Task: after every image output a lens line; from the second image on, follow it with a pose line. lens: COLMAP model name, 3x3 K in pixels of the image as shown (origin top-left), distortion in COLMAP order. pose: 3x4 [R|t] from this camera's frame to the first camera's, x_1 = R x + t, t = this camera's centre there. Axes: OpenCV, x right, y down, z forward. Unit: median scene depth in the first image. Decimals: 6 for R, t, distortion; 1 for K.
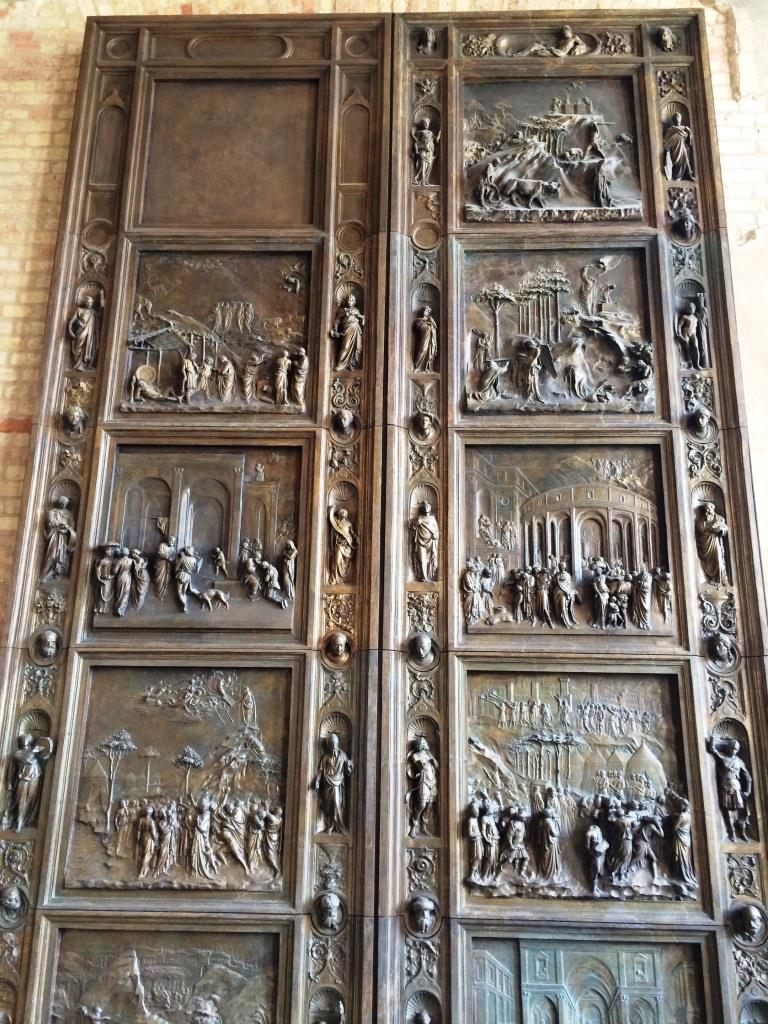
lens RADIAL K [[868.8, 0, 378.8], [0, 868.8, 509.2], [0, 0, 1]] dist [0.079931, -0.088179]
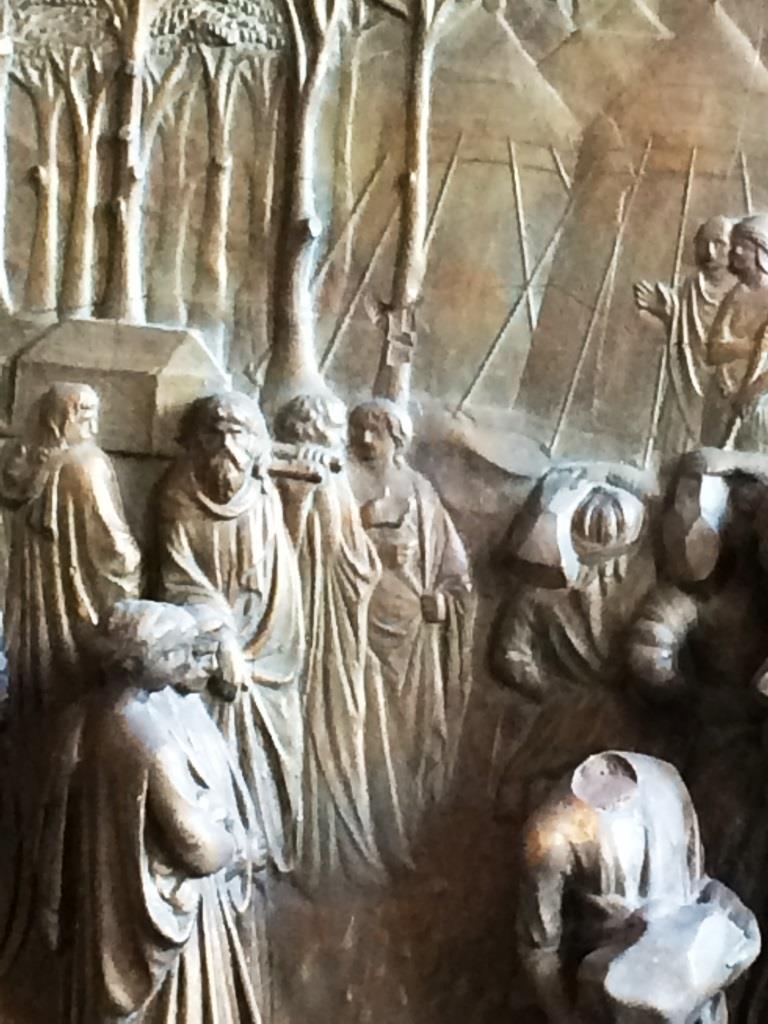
lens RADIAL K [[4378.2, 0, 383.8], [0, 4378.2, 511.8], [0, 0, 1]] dist [0.002672, 0.000000]
pose [[0.999001, -0.015897, 0.041756, 0.196220], [0.003749, 0.961089, 0.276214, 0.199357], [-0.044522, -0.275781, 0.960189, 0.541821]]
